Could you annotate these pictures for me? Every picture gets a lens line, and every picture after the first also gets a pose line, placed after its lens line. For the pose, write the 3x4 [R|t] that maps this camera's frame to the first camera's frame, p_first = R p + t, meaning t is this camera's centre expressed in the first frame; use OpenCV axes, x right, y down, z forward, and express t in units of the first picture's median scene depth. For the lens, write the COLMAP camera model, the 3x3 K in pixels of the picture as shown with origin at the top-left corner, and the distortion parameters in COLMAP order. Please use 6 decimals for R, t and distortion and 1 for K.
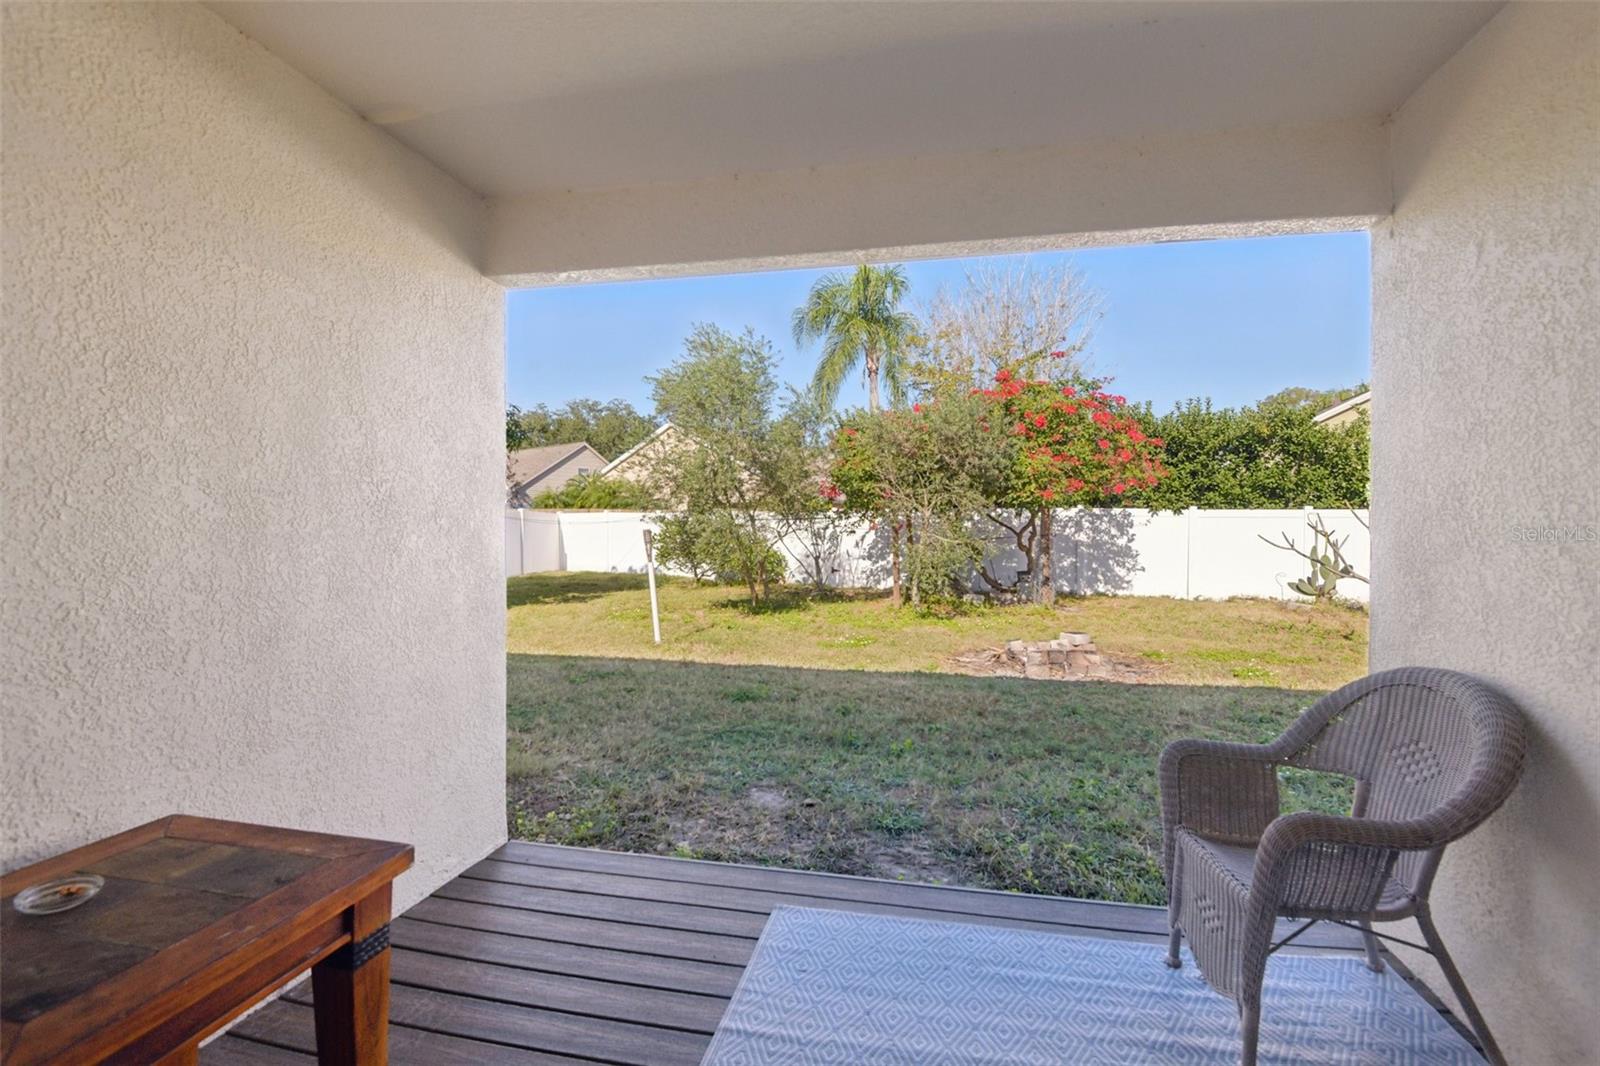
lens RADIAL K [[764.3, 0, 775.4], [0, 764.3, 539.9], [0, 0, 1]] dist [-0.002538, -0.001943]
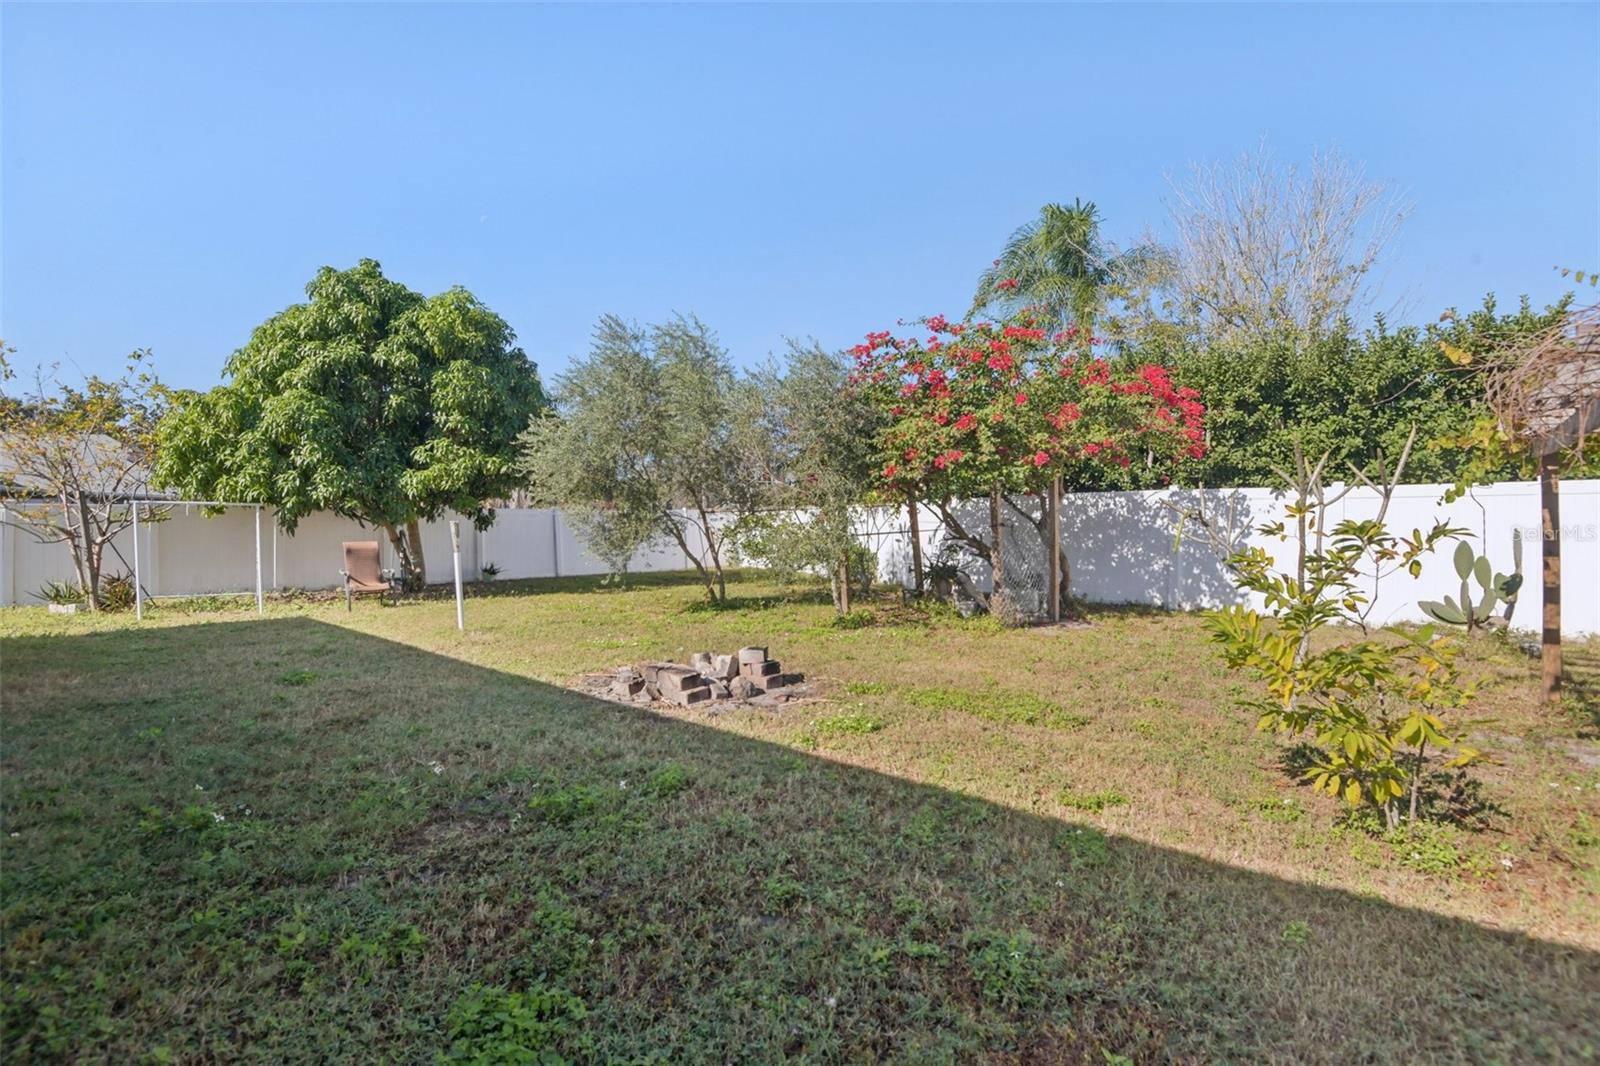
lens RADIAL K [[764.3, 0, 801.5], [0, 764.3, 534.5], [0, 0, 1]] dist [-0.002538, -0.001943]
pose [[0.887142, 0.001776, -0.461493, 0.449025], [-0.007851, 0.999906, -0.011243, 0.011974], [0.461430, 0.013597, 0.887072, 0.214508]]
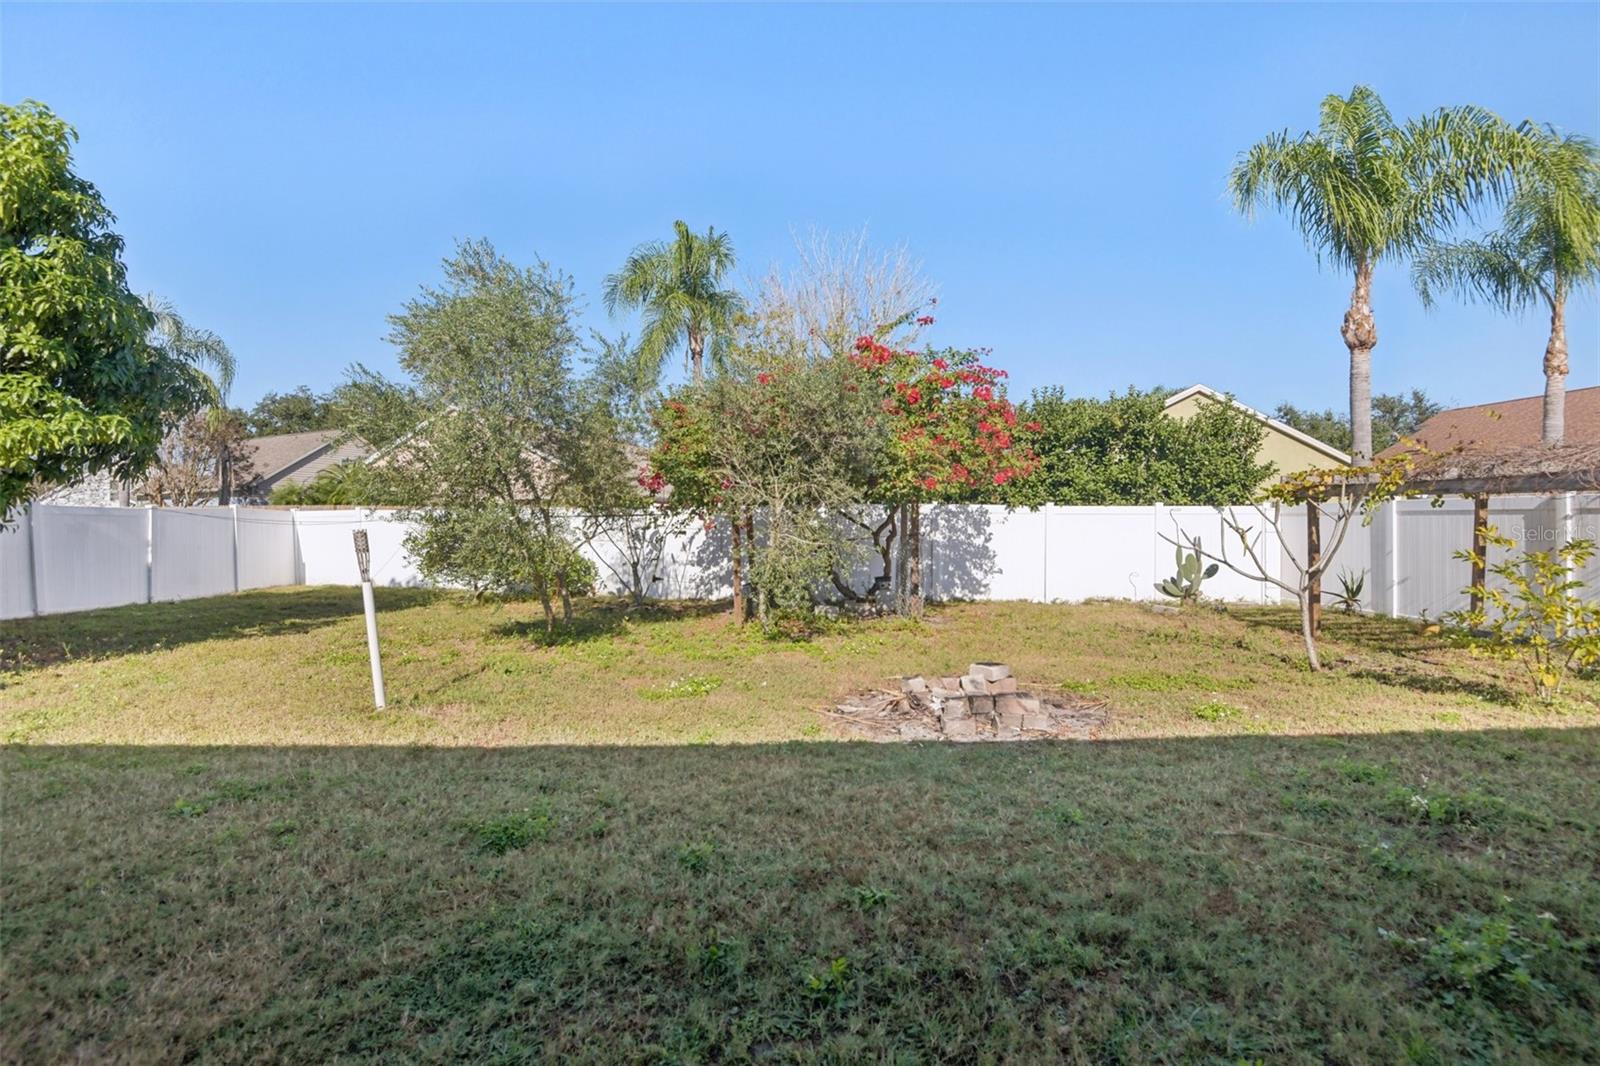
lens RADIAL K [[764.3, 0, 806.7], [0, 764.3, 532.2], [0, 0, 1]] dist [-0.002538, -0.001943]
pose [[0.961555, -0.005848, 0.274549, 0.008099], [0.008858, 0.999913, -0.009724, -0.001451], [-0.274468, 0.011782, 0.961524, 0.193017]]
